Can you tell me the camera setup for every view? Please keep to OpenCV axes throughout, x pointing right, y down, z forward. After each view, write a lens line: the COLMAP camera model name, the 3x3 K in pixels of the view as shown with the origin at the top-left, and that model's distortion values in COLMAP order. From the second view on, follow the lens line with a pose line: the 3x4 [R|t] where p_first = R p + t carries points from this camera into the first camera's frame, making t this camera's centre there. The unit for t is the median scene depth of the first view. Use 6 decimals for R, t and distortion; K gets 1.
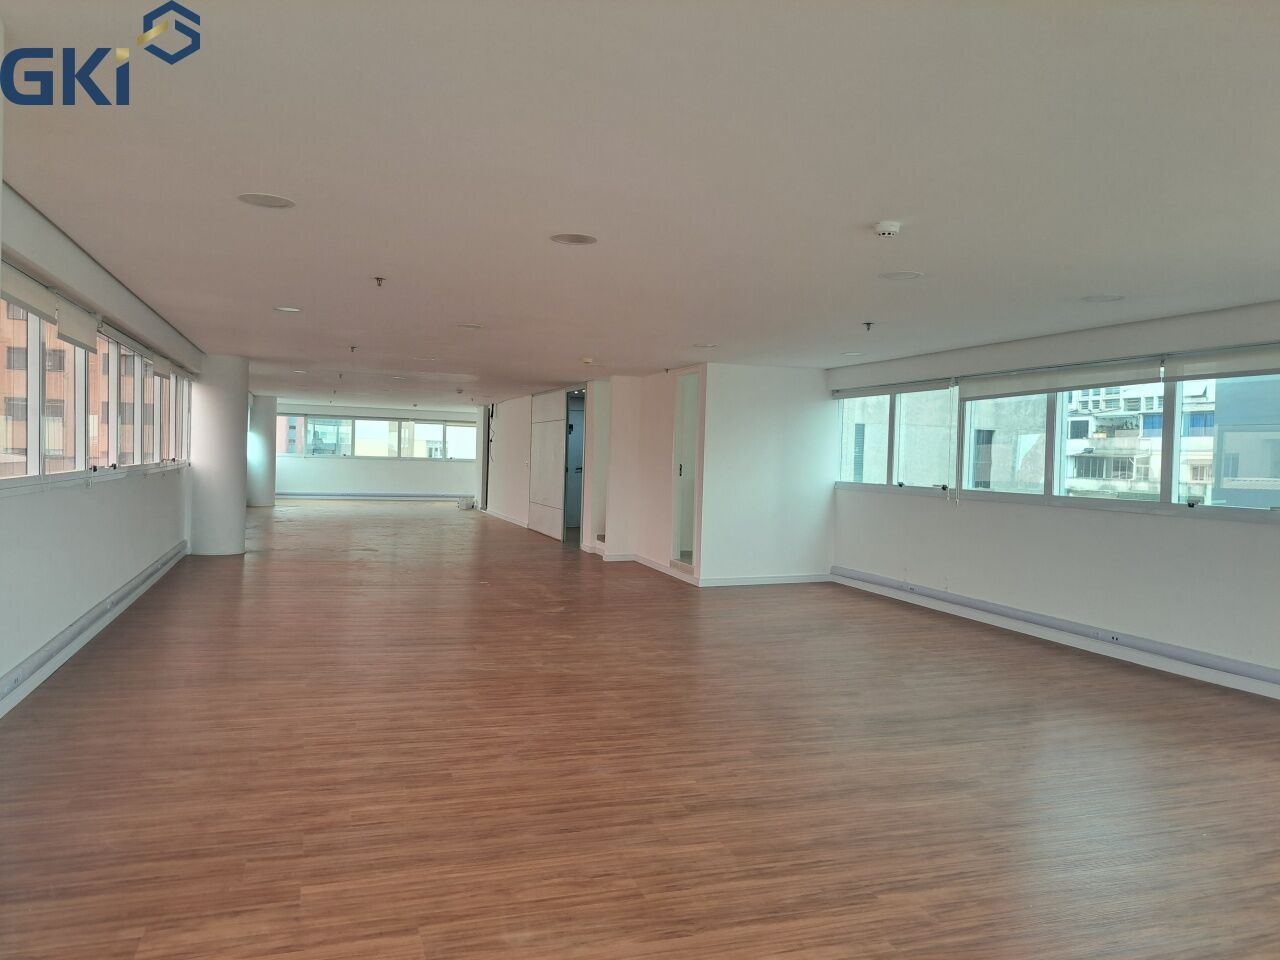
lens RADIAL K [[921.2, 0, 640.0], [0, 921.2, 480.0], [0, 0, 1]] dist [0.003987, 0.000724]
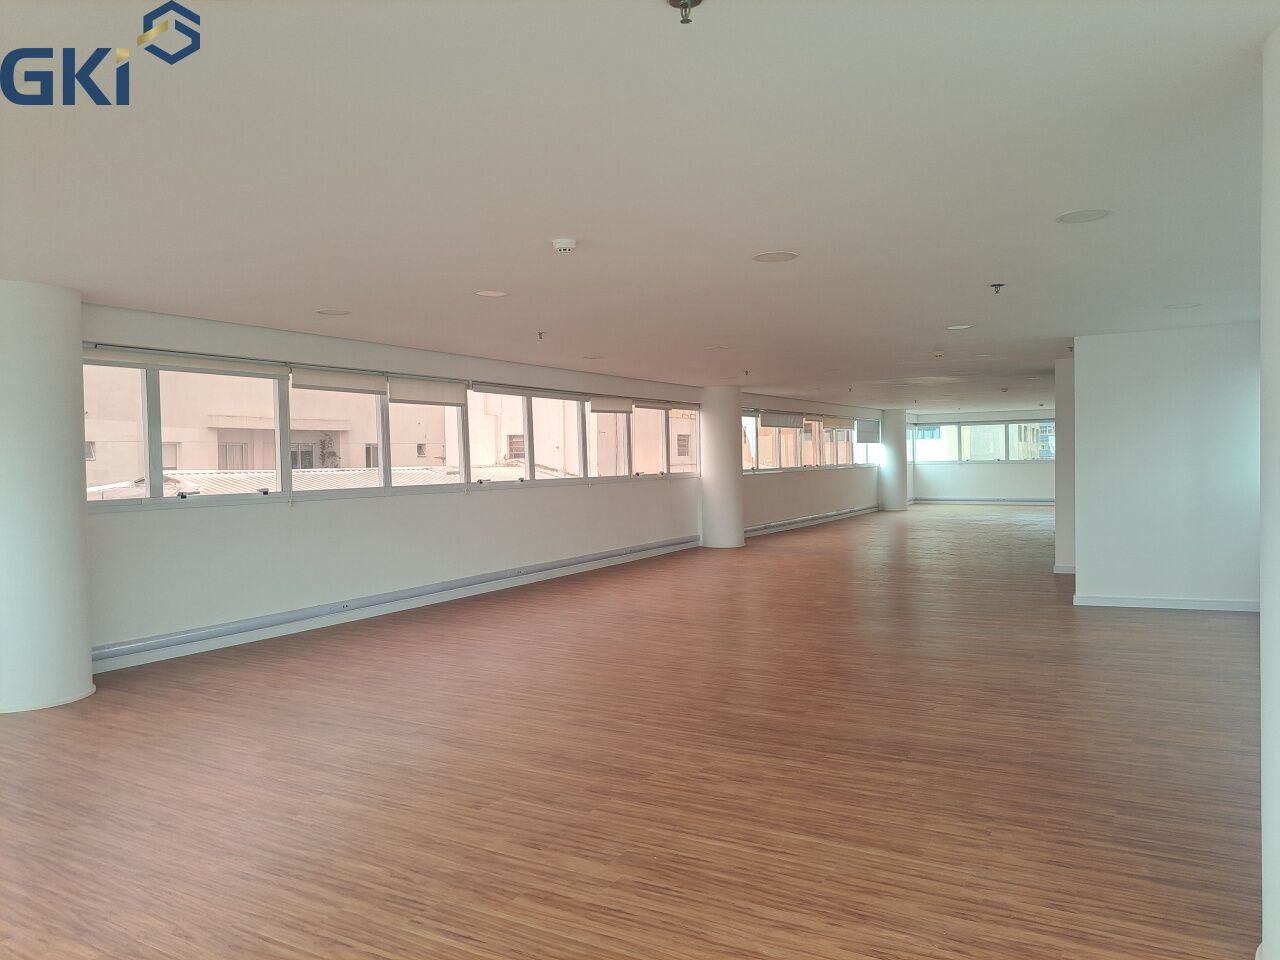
lens RADIAL K [[907.7, 0, 640.0], [0, 907.7, 480.0], [0, 0, 1]] dist [-0.021535, 0.000826]
pose [[0.665827, -0.029007, -0.745542, 0.597198], [0.023094, 0.999566, -0.018265, 0.015174], [0.745749, -0.005056, 0.666208, 0.190018]]
